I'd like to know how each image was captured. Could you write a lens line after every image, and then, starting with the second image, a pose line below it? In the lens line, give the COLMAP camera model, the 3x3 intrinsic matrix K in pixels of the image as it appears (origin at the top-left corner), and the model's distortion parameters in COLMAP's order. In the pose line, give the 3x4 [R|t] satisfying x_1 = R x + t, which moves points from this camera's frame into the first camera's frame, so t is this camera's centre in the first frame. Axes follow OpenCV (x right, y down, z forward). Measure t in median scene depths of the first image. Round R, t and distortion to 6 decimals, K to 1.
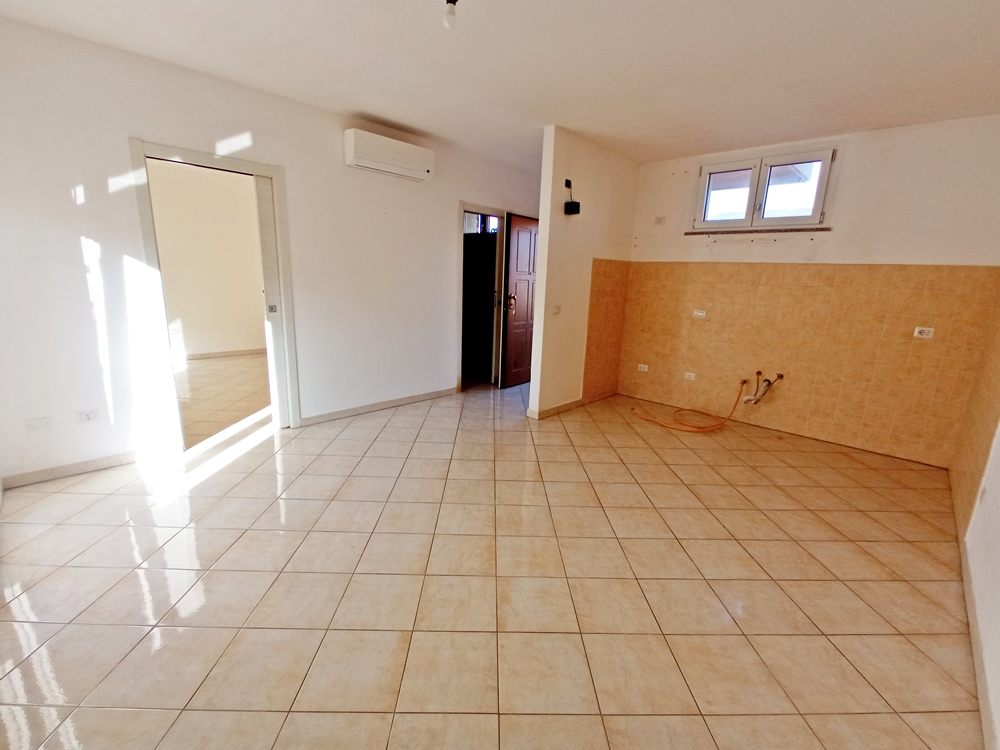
lens RADIAL K [[444.0, 0, 491.4], [0, 444.0, 374.3], [0, 0, 1]] dist [-0.012347, 0.000554]
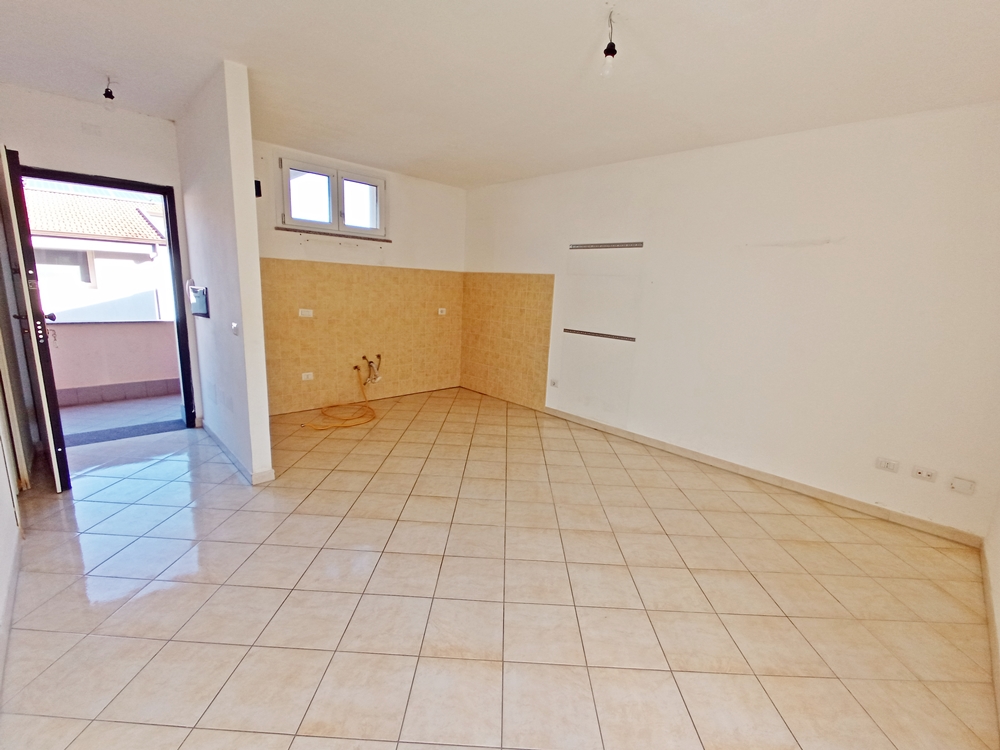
lens RADIAL K [[444.0, 0, 509.0], [0, 444.0, 377.0], [0, 0, 1]] dist [-0.012347, 0.000554]
pose [[0.029673, -0.237171, 0.971015, -0.619417], [0.172756, 0.958040, 0.228723, -0.177757], [-0.984518, 0.160962, 0.069400, 0.610402]]
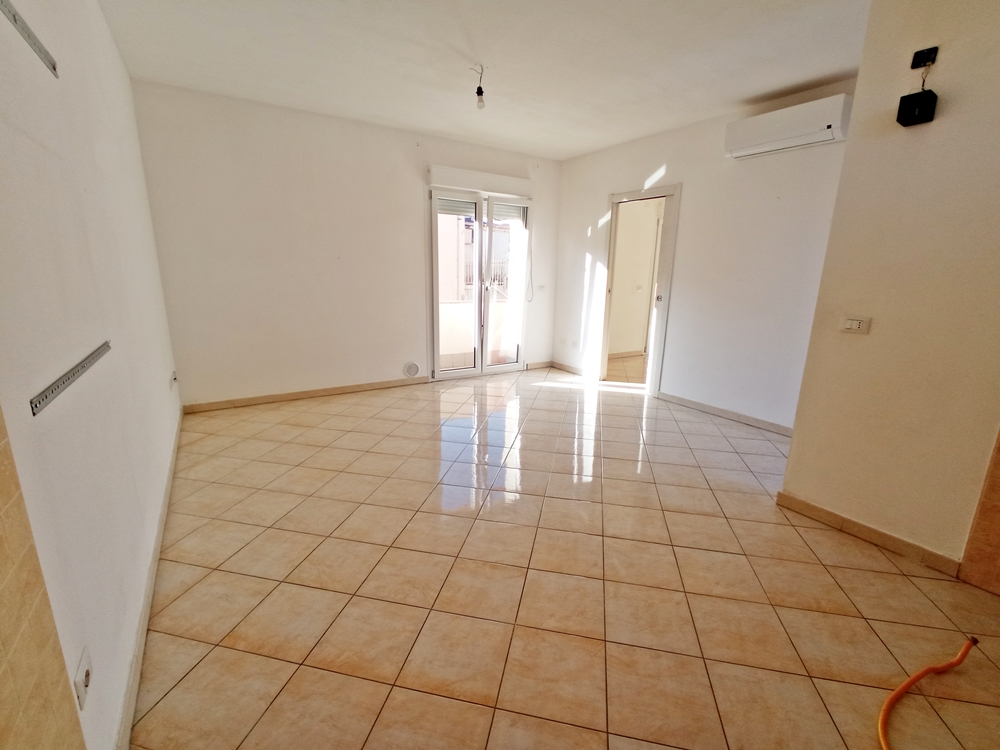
lens RADIAL K [[444.0, 0, 506.7], [0, 444.0, 370.3], [0, 0, 1]] dist [-0.012347, 0.000554]
pose [[-0.214896, 0.172952, -0.961201, 0.803940], [-0.242714, 0.943860, 0.224095, -0.122855], [0.945997, 0.281454, -0.160853, 0.792686]]
